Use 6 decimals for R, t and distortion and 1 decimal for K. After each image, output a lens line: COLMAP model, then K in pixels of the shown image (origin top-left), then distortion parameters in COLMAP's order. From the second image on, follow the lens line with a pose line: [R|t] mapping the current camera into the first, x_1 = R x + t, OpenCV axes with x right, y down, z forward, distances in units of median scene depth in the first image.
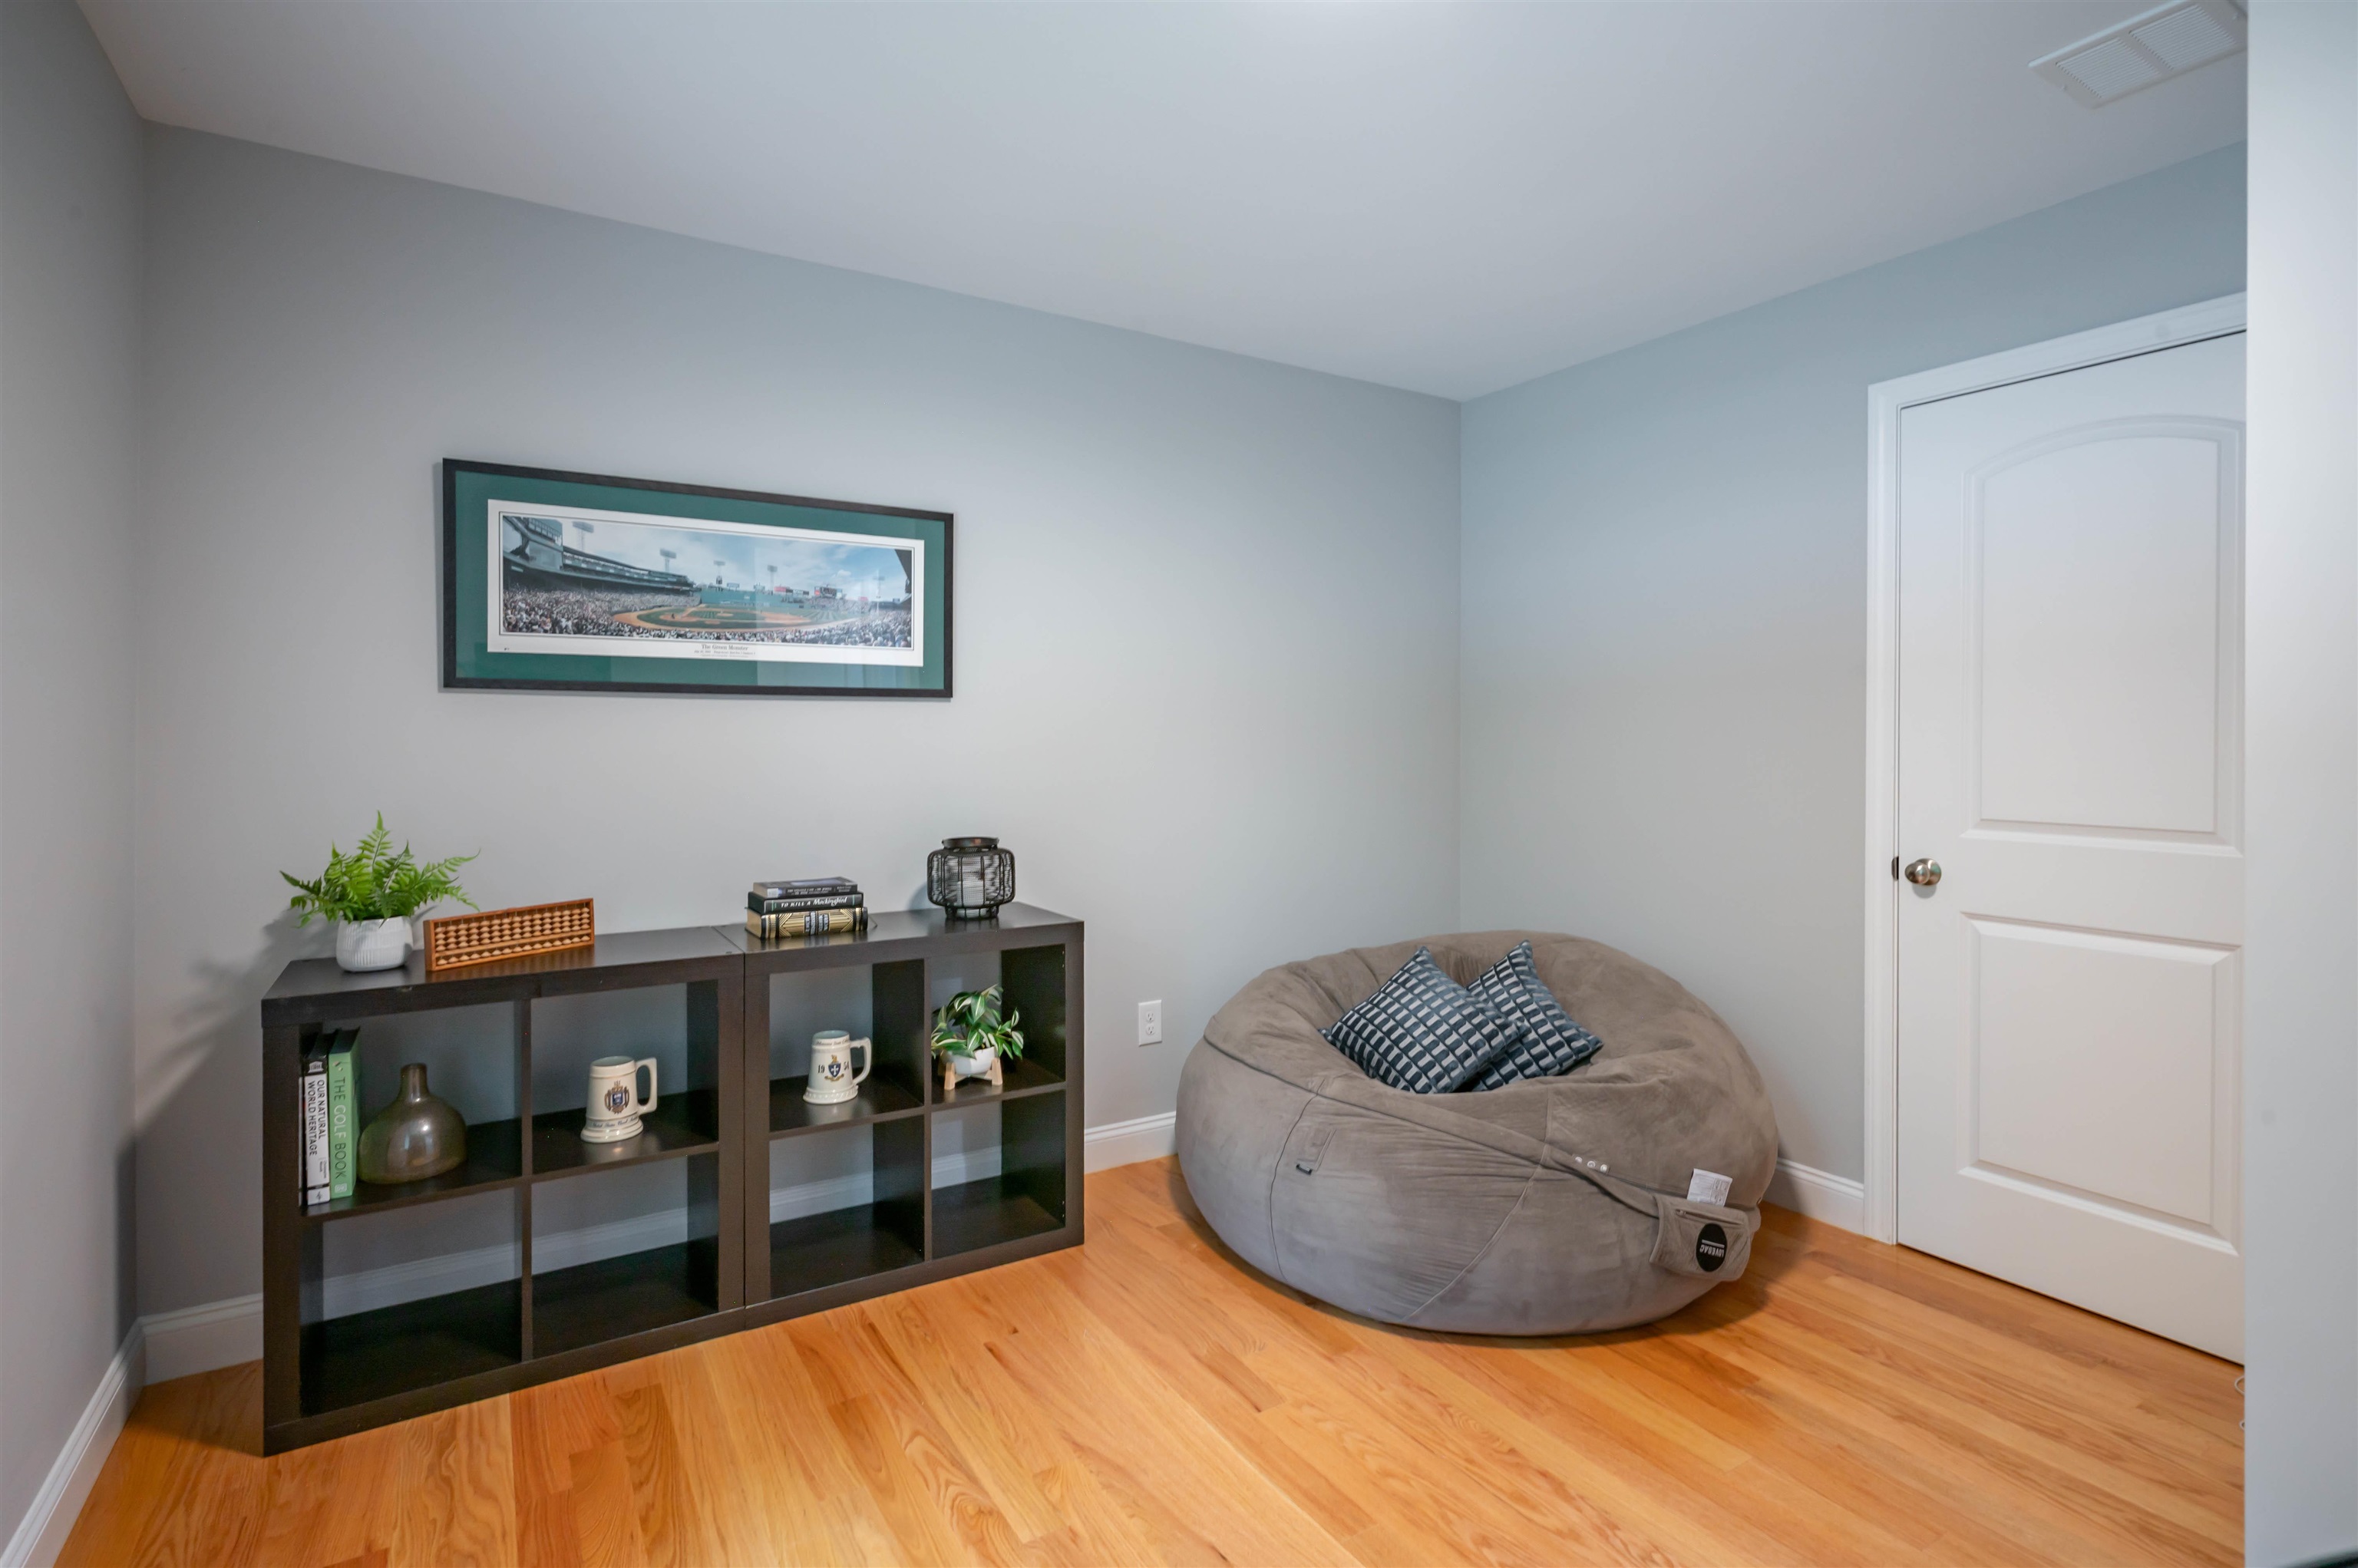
lens RADIAL K [[1143.8, 0, 1174.6], [0, 1143.8, 742.9], [0, 0, 1]] dist [-0.000301, -0.000001]
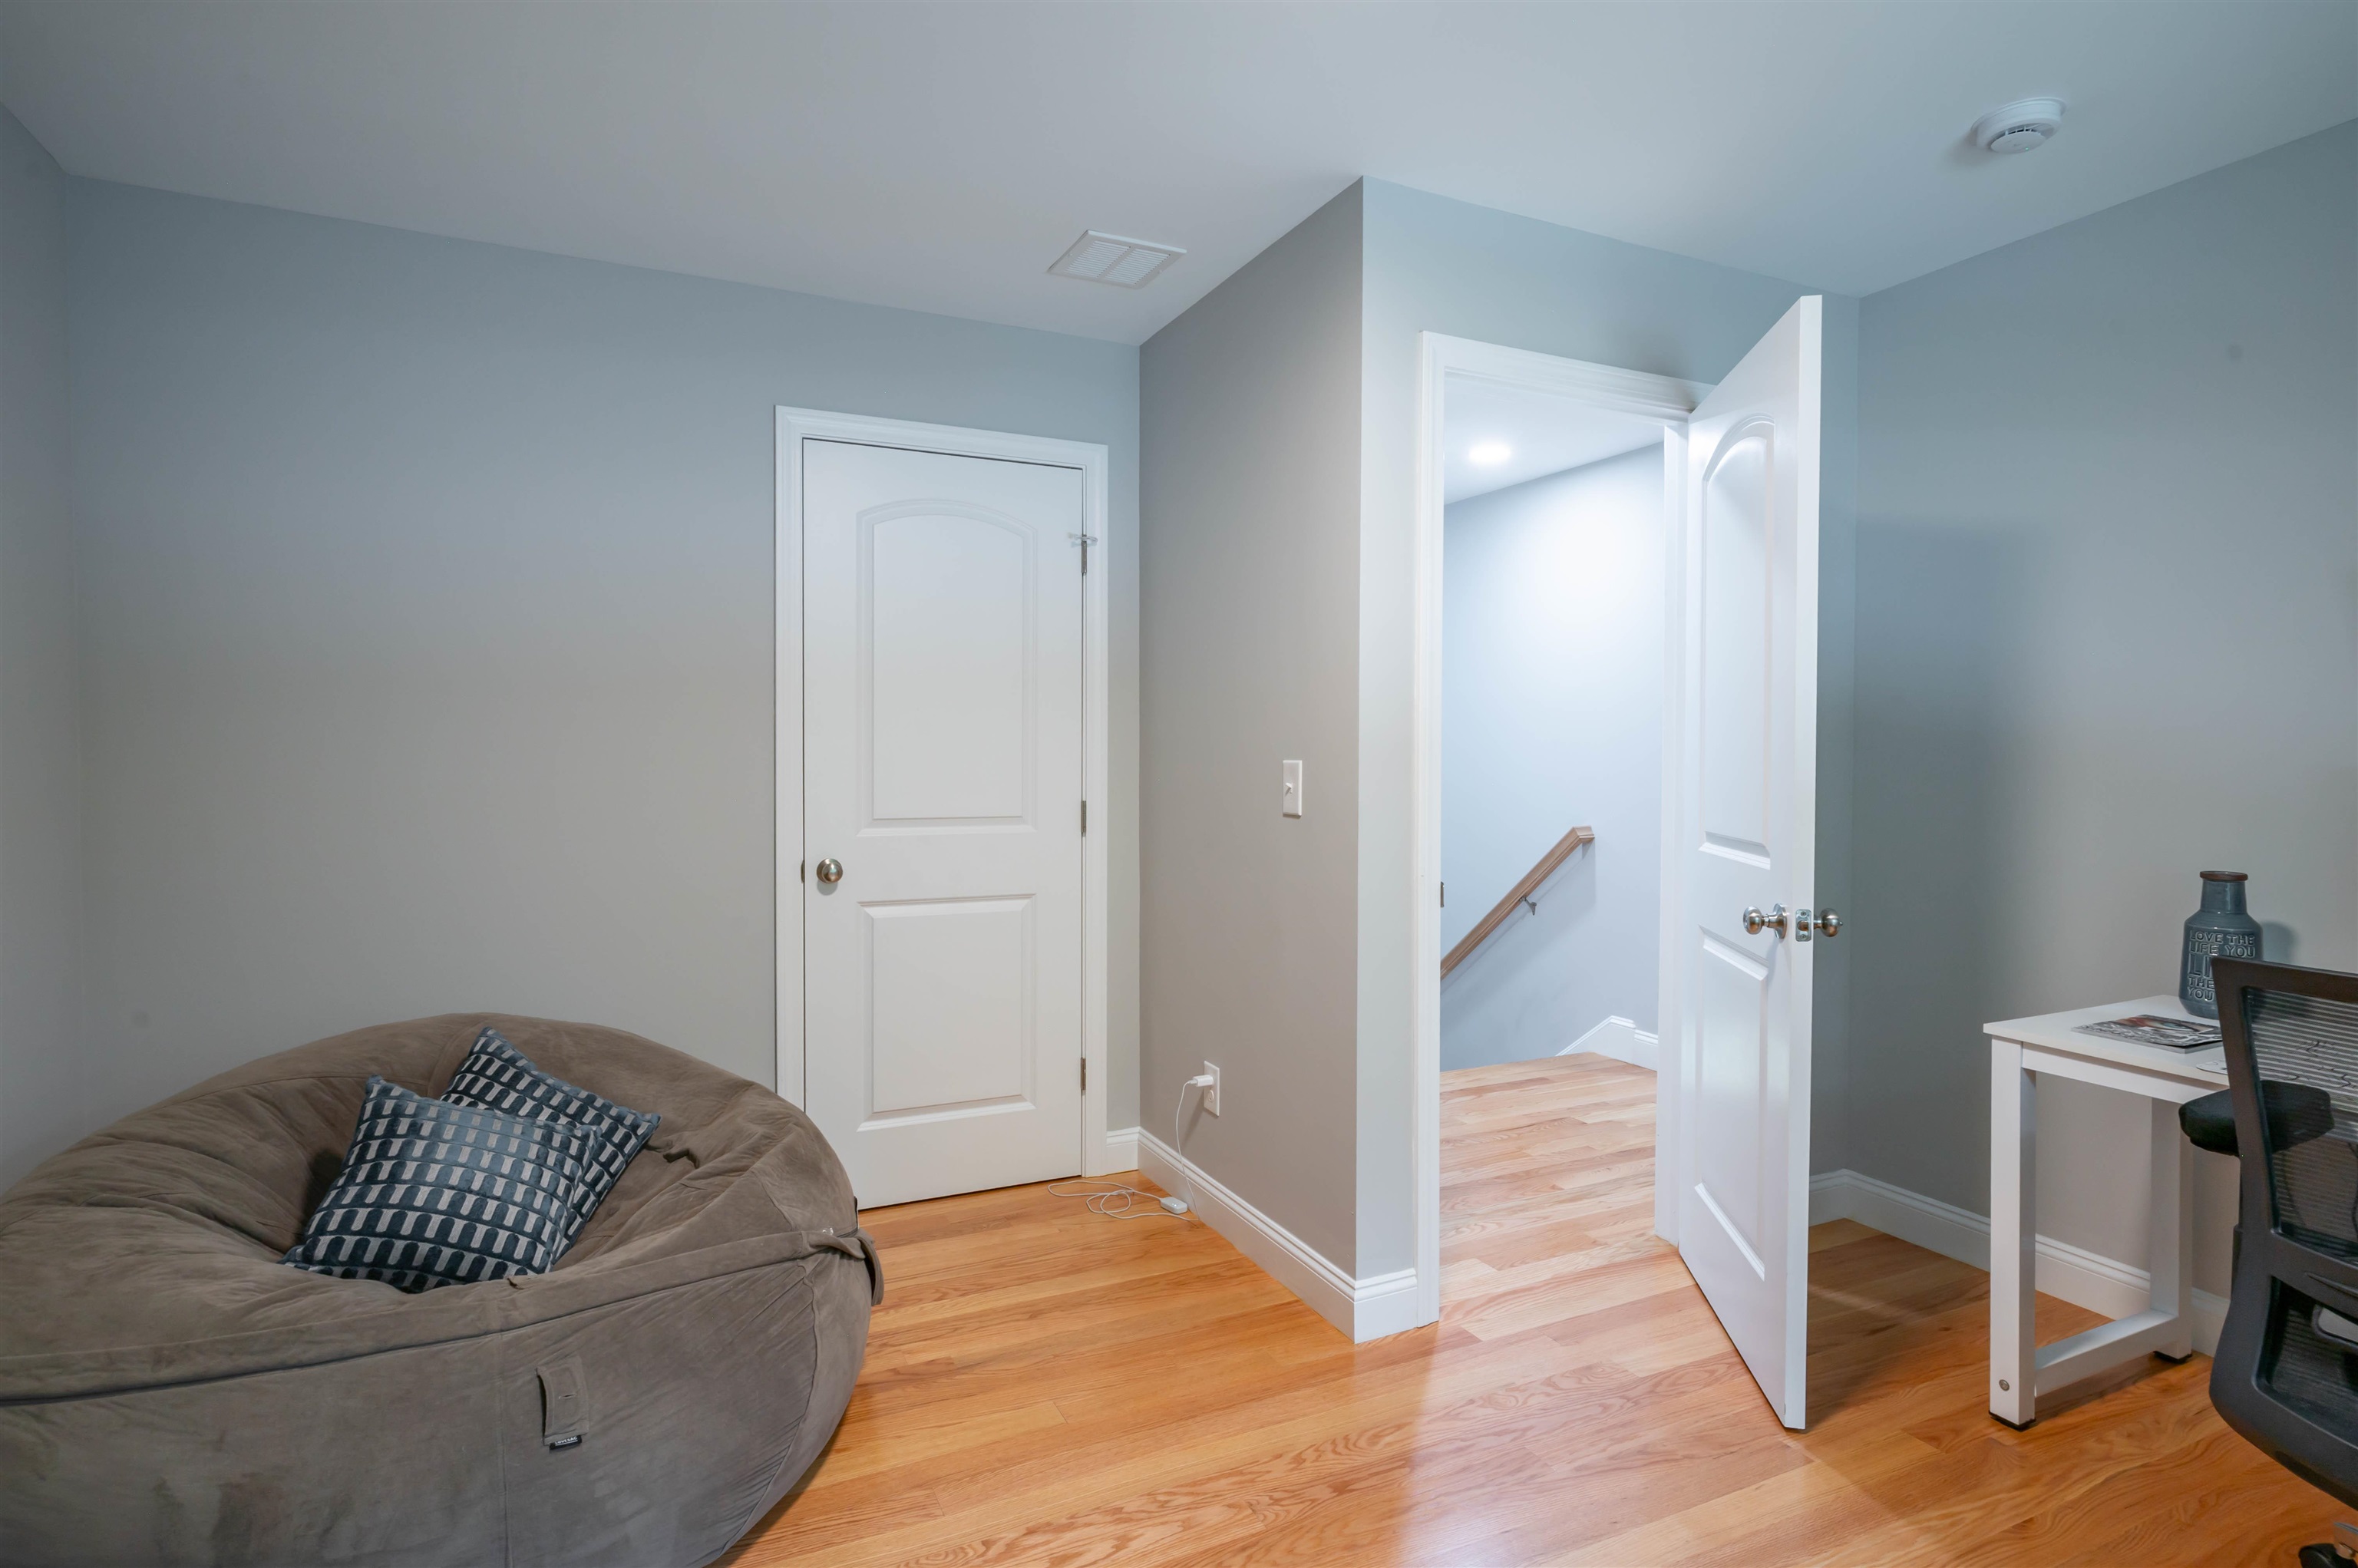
lens RADIAL K [[1189.8, 0, 1171.0], [0, 1189.8, 773.7], [0, 0, 1]] dist [-0.000500, -0.000150]
pose [[0.118557, -0.022663, 0.992689, -0.448925], [0.001479, 0.999742, 0.022647, -0.005879], [-0.992946, -0.001217, 0.118560, 0.553823]]
